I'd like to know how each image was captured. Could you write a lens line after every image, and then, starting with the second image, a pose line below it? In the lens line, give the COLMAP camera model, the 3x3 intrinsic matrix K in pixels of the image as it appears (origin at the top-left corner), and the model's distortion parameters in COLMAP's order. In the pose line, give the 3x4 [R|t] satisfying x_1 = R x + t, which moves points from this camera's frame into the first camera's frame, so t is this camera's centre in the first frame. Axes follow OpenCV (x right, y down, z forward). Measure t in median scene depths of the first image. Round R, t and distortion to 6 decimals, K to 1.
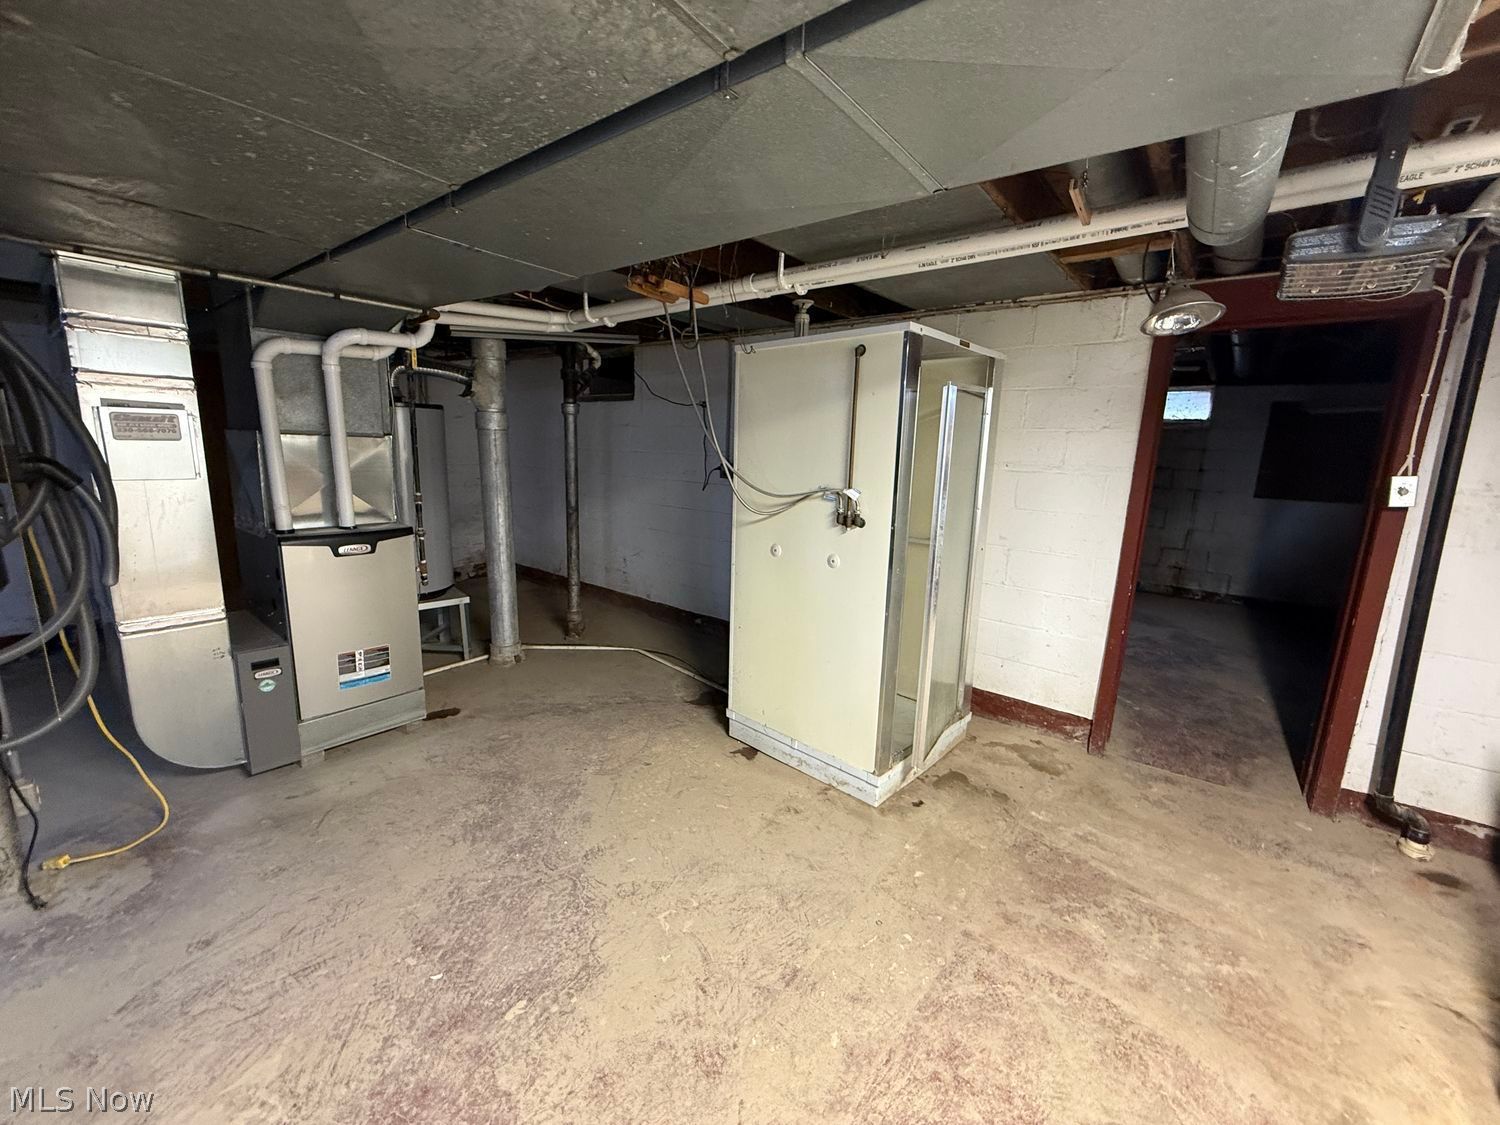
lens RADIAL K [[603.7, 0, 749.7], [0, 603.7, 558.2], [0, 0, 1]] dist [0.001089, 0.000055]
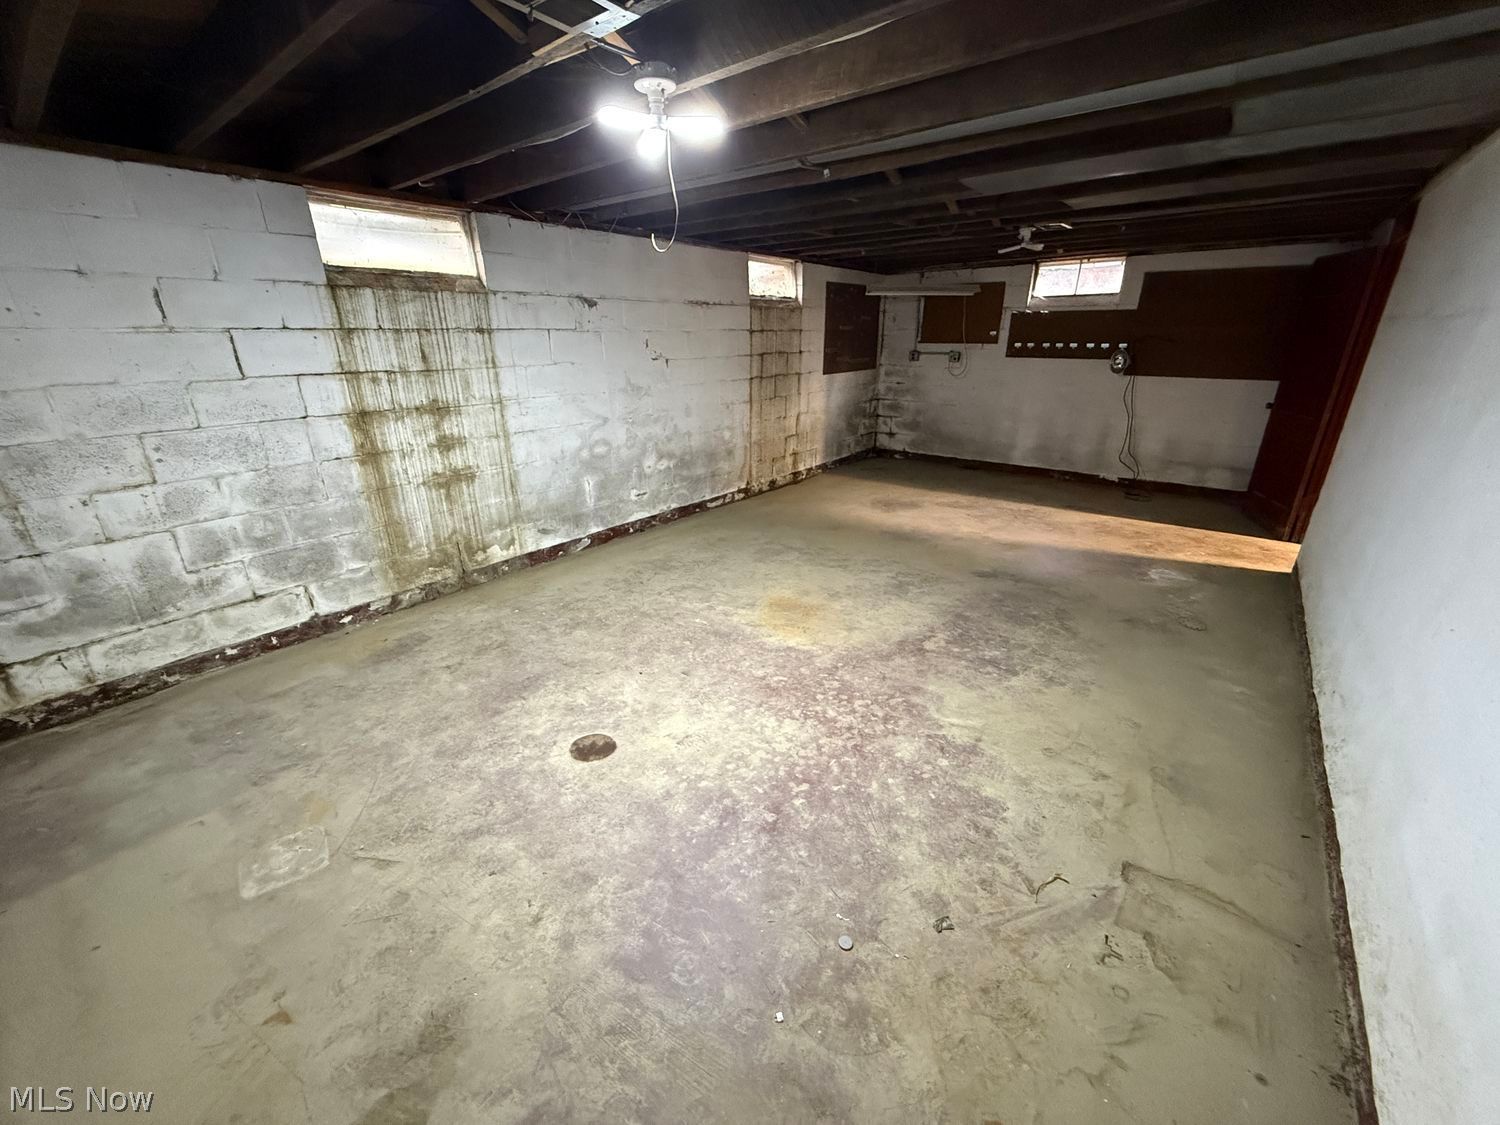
lens RADIAL K [[603.7, 0, 748.2], [0, 603.7, 561.4], [0, 0, 1]] dist [0.001089, 0.000055]
pose [[0.003522, -0.391522, 0.920162, -0.299027], [0.195143, 0.902746, 0.383364, -0.230434], [-0.980768, 0.178213, 0.079583, 1.057406]]
